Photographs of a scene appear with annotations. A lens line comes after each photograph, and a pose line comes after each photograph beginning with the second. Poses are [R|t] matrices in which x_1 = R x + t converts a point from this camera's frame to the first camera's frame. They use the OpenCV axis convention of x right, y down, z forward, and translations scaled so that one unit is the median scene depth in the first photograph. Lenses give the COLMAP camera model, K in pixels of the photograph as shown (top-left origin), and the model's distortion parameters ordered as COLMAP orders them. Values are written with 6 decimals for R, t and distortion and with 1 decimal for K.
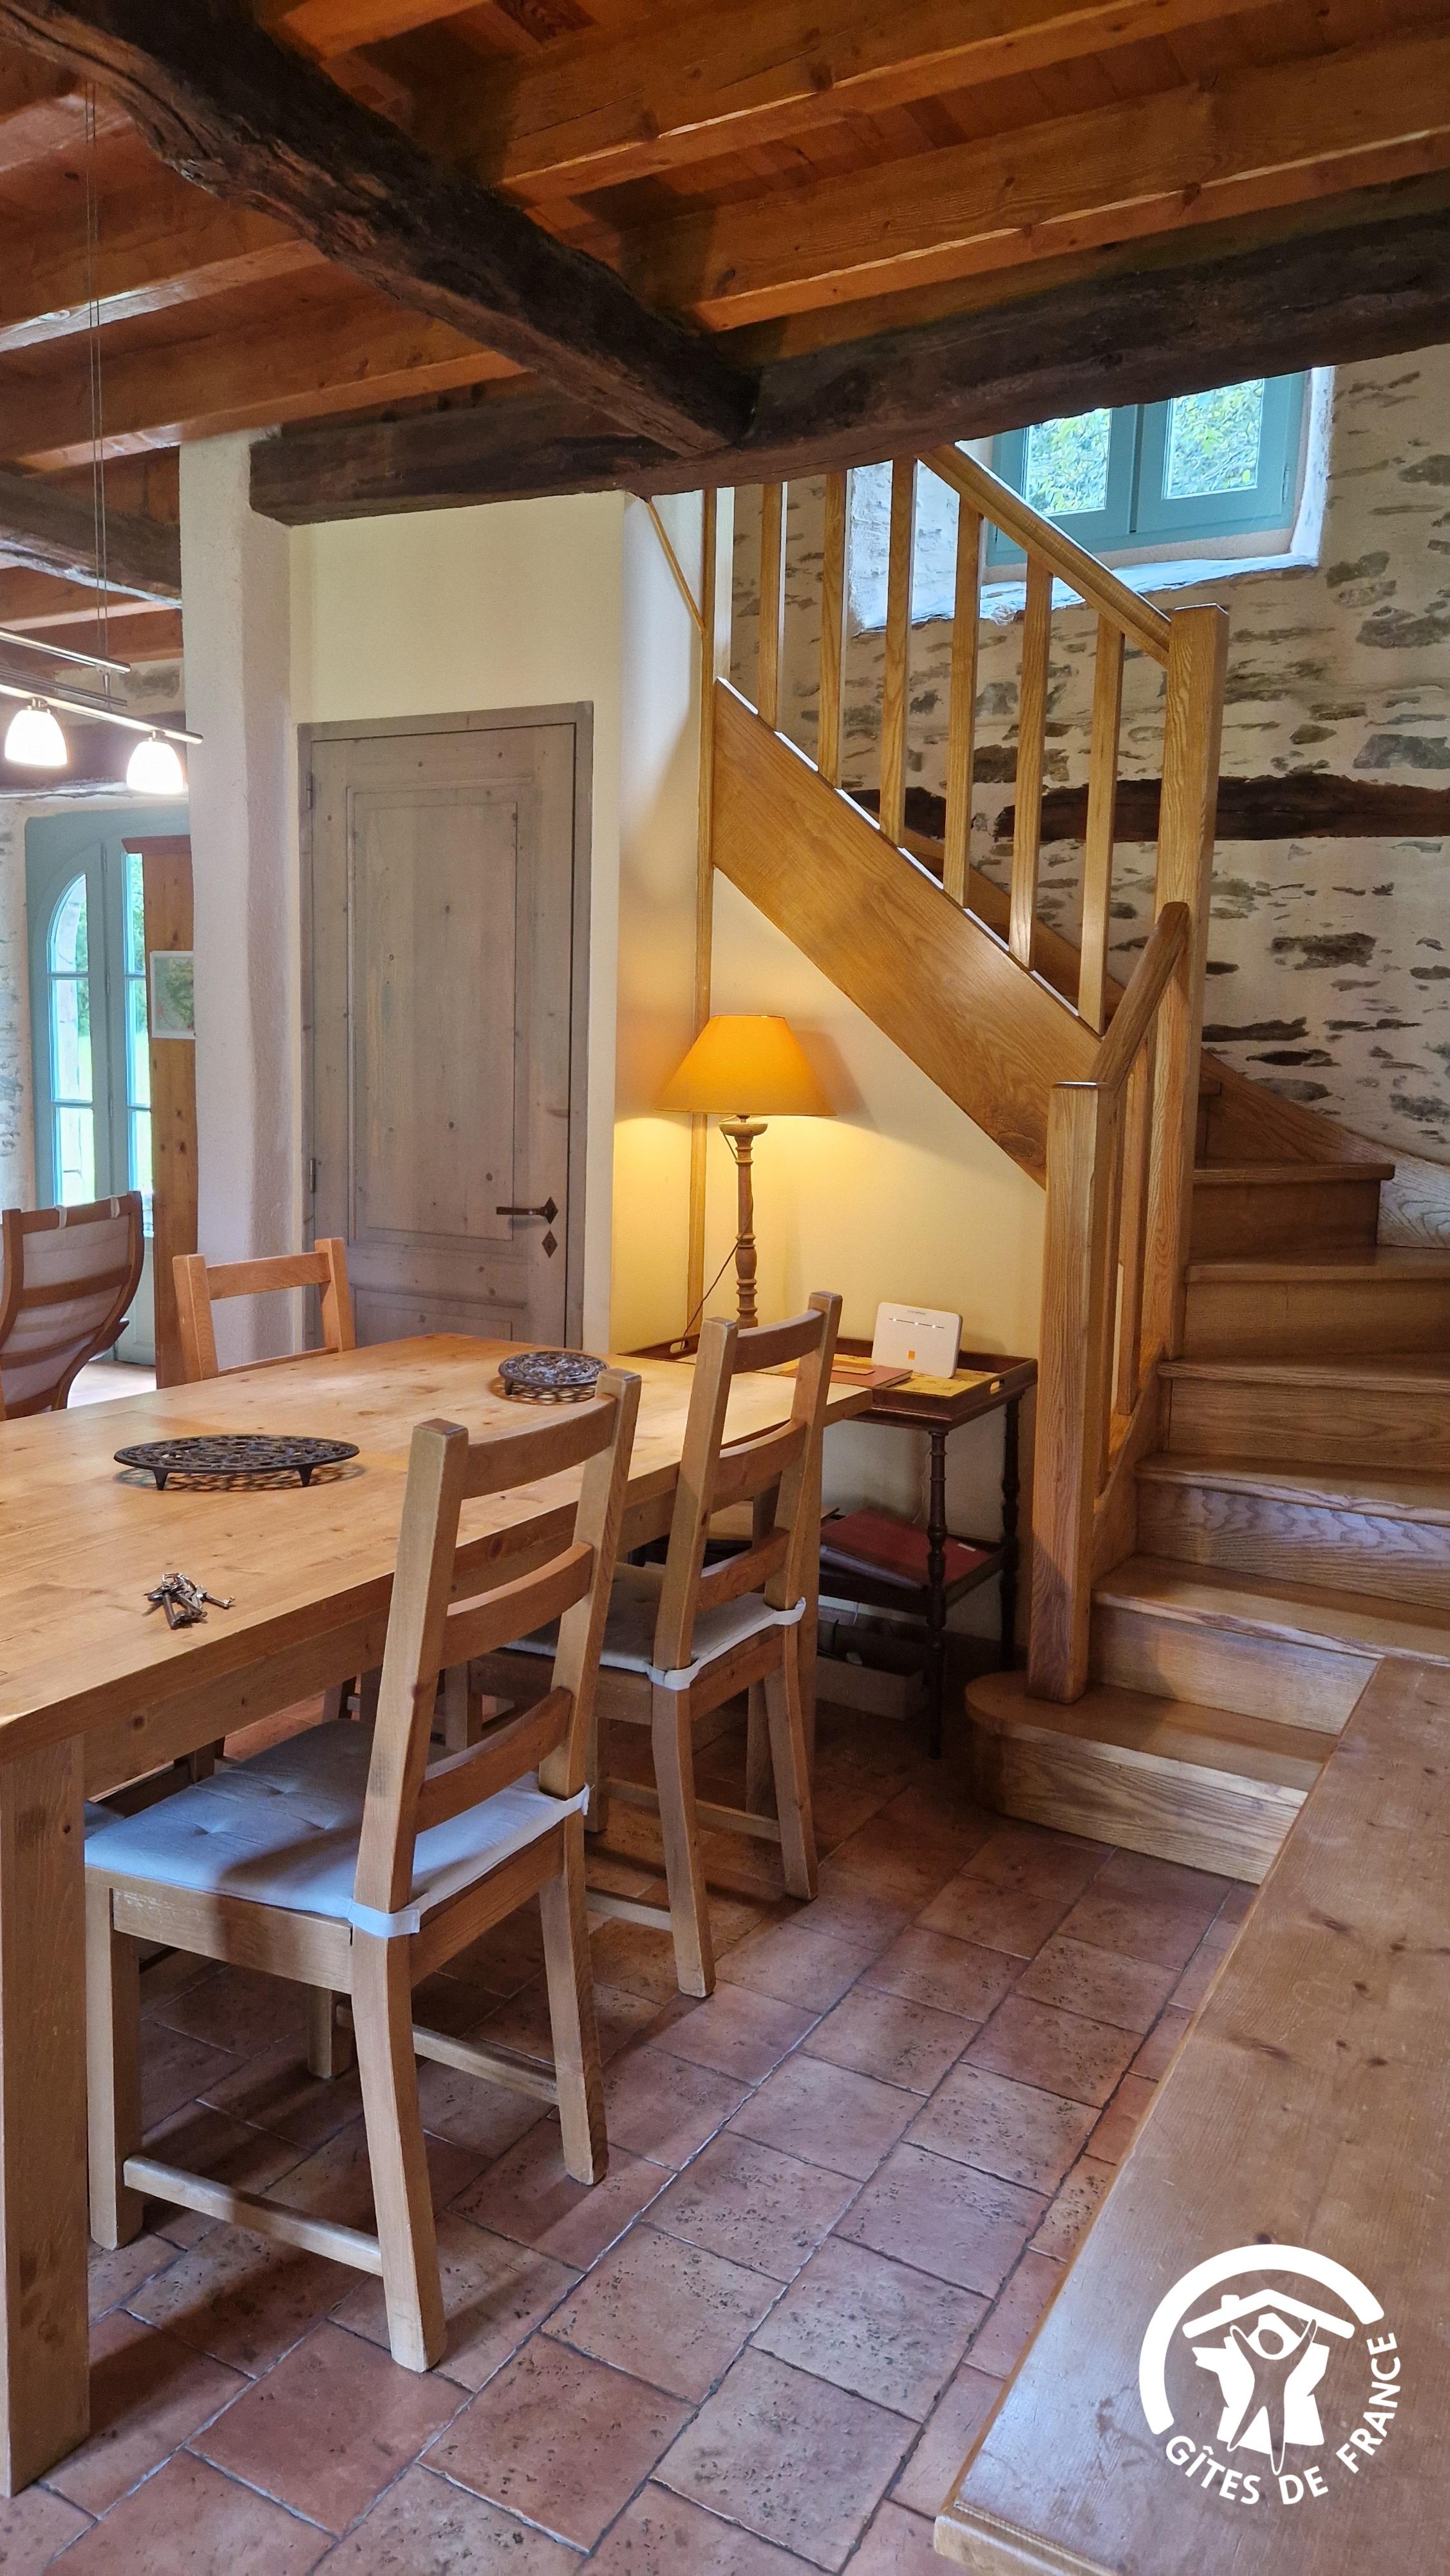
lens RADIAL K [[1737.4, 0, 718.9], [0, 1737.4, 1278.0], [0, 0, 1]] dist [0.084648, -0.089950]
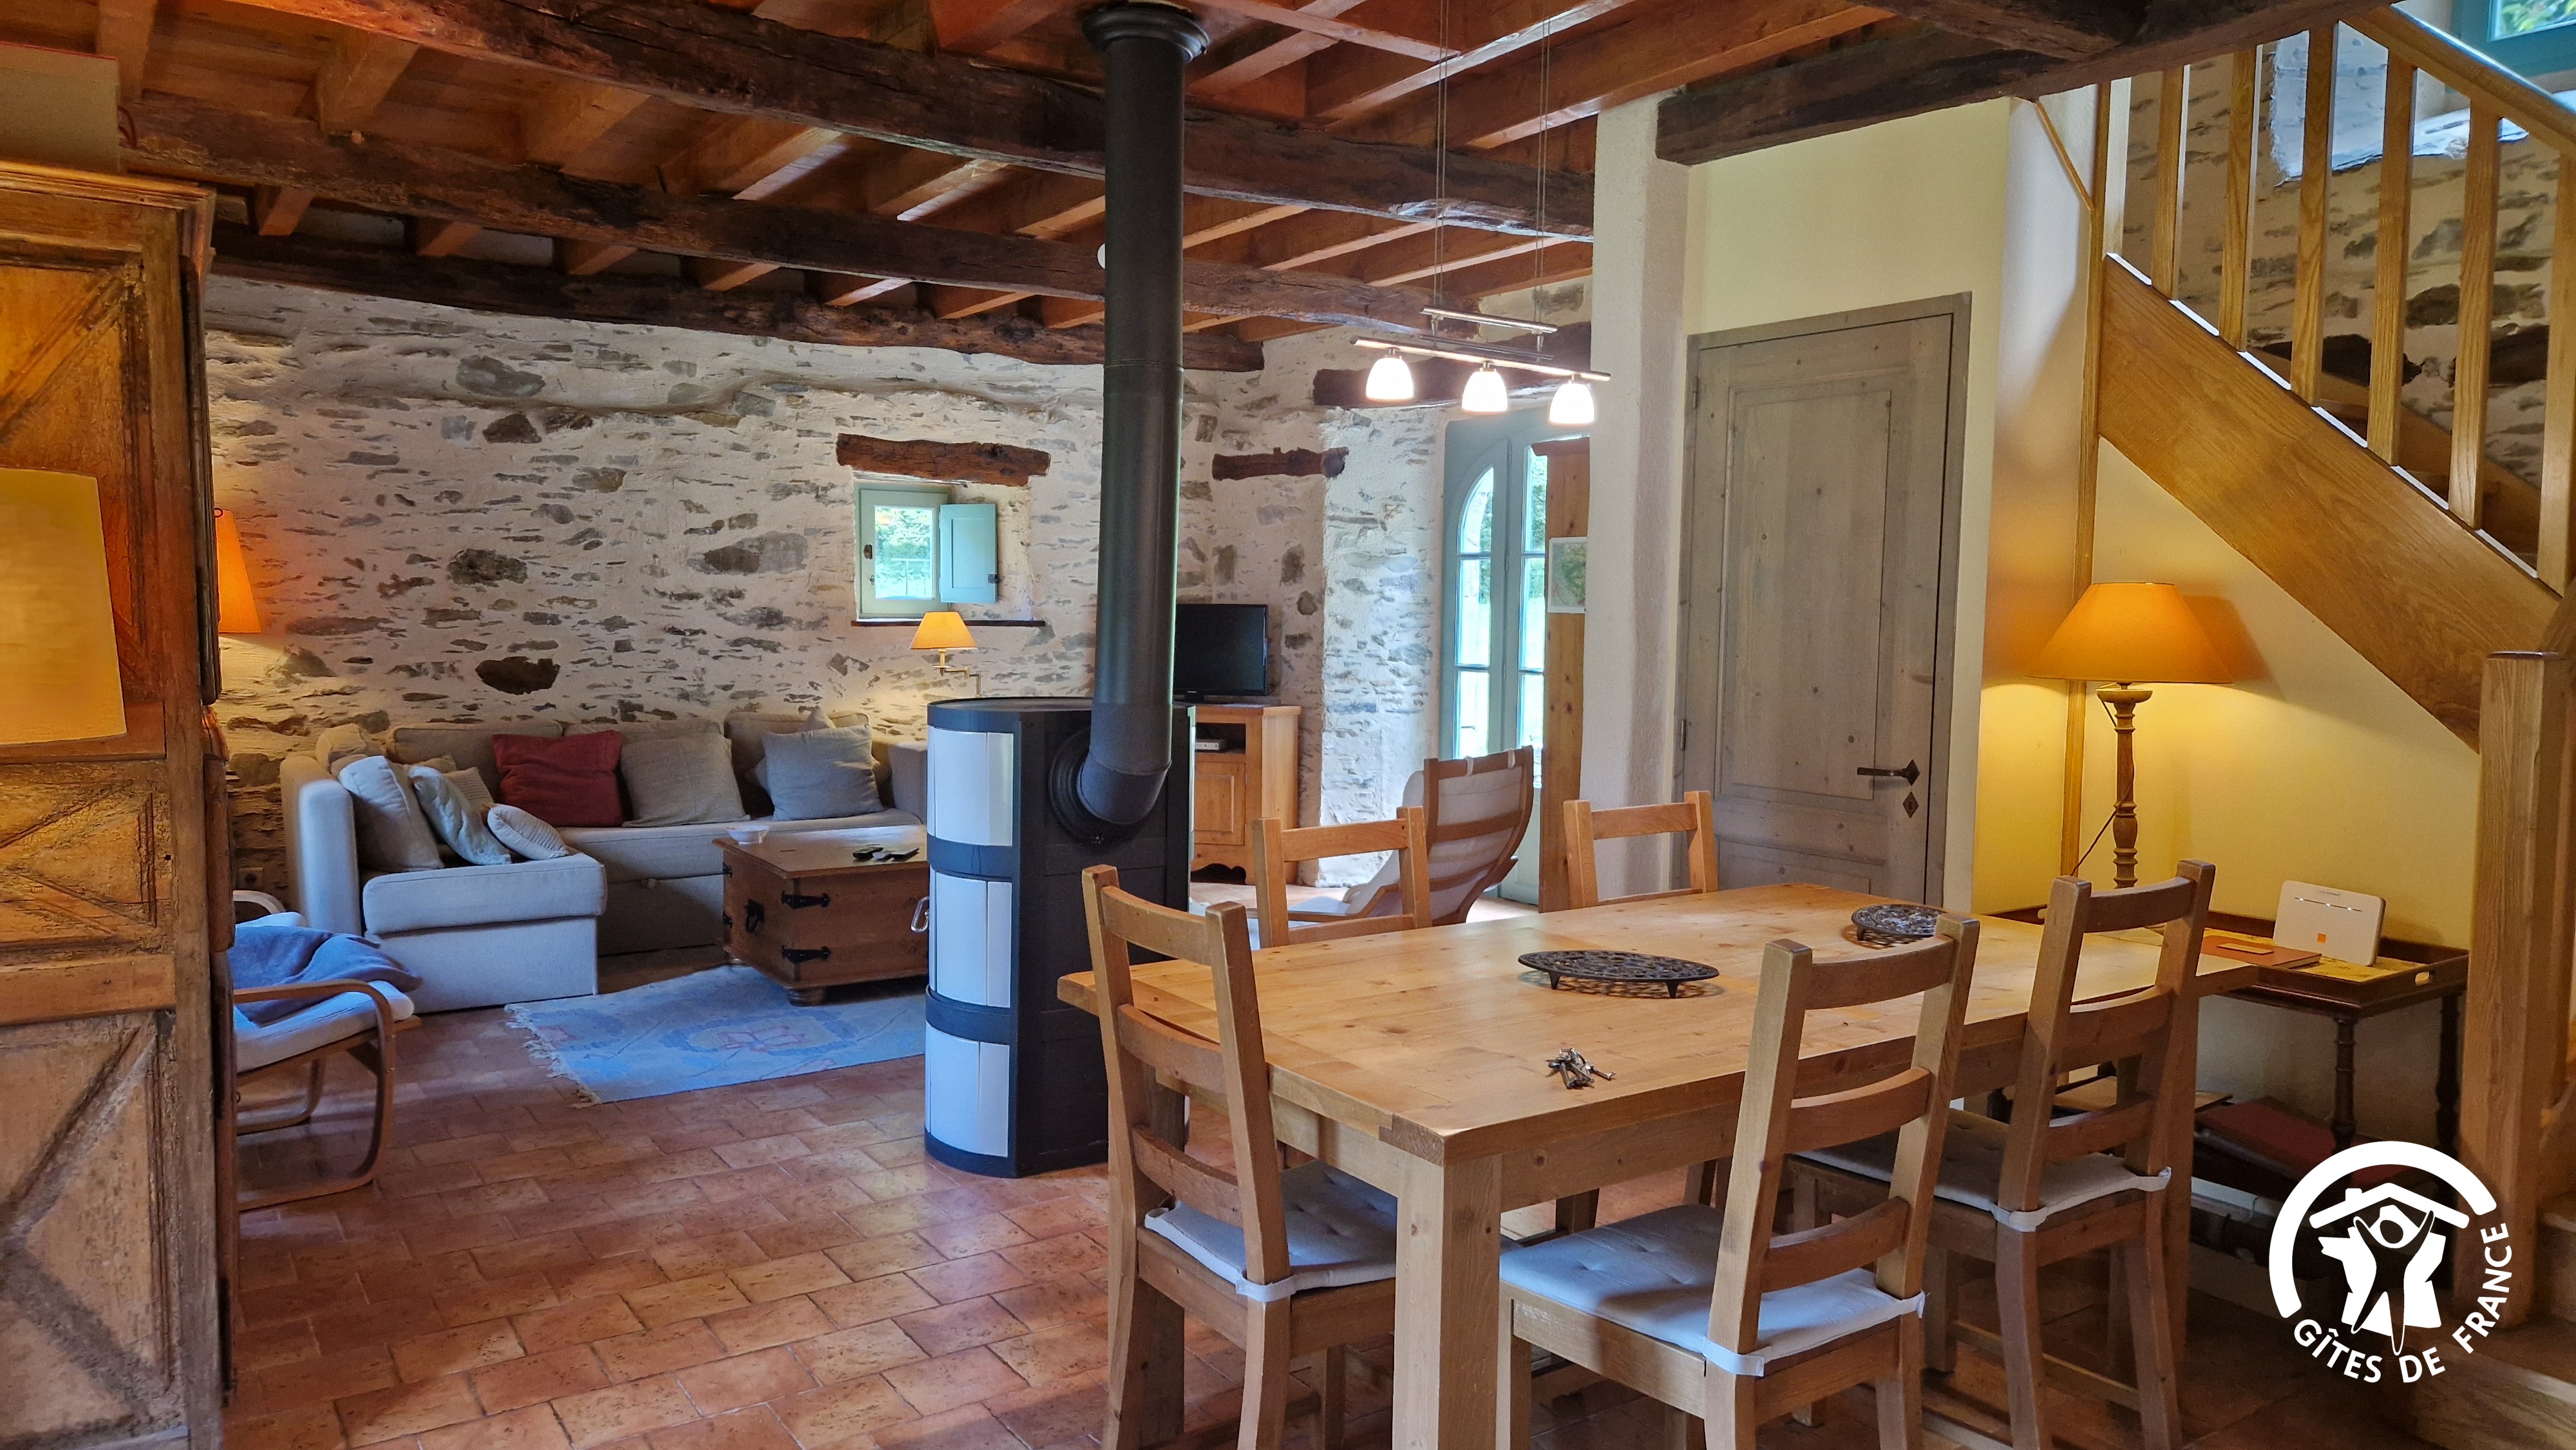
lens RADIAL K [[1711.4, 0, 1275.5], [0, 1711.4, 730.7], [0, 0, 1]] dist [0.087718, -0.082853]
pose [[0.896246, 0.019137, -0.443145, 0.021160], [-0.045886, 0.997709, -0.049716, 0.005493], [0.441178, 0.064891, 0.895070, -0.102748]]
